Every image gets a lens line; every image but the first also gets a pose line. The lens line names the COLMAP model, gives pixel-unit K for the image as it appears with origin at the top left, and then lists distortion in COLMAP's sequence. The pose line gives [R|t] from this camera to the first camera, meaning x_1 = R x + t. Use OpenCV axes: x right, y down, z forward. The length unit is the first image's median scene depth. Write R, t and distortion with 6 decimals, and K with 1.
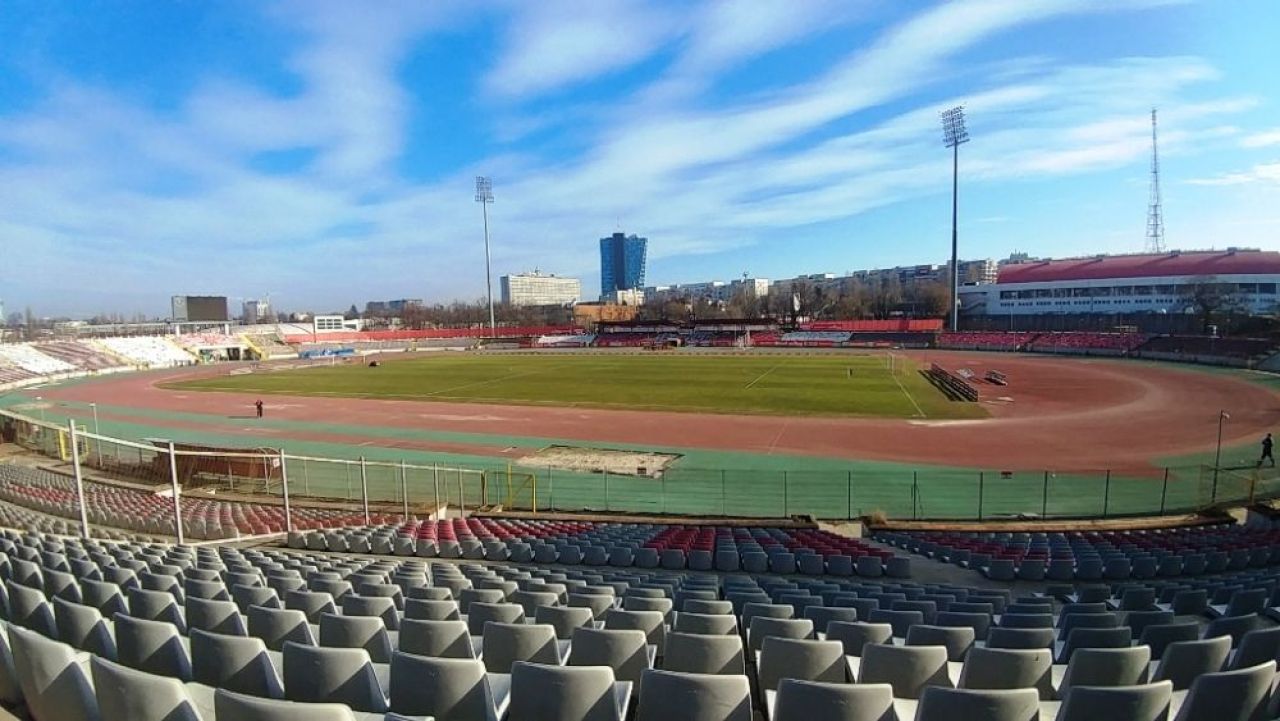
lens RADIAL K [[520.7, 0, 641.2], [0, 520.7, 353.2], [0, 0, 1]] dist [0.022917, -0.039139]
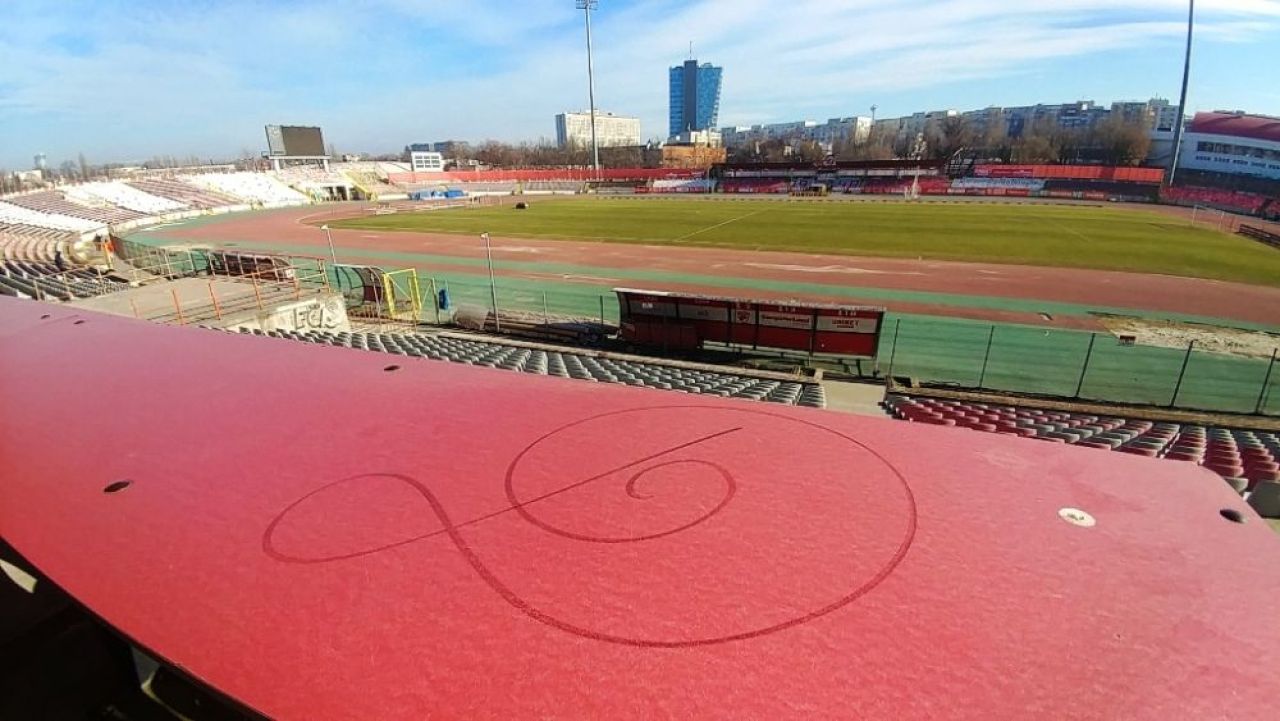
lens RADIAL K [[520.7, 0, 641.2], [0, 520.7, 353.2], [0, 0, 1]] dist [0.022917, -0.039139]
pose [[0.997488, 0.035549, -0.061270, -0.164483], [-0.017521, 0.961895, 0.272858, 0.010886], [0.068635, -0.271099, 0.960101, 0.061149]]
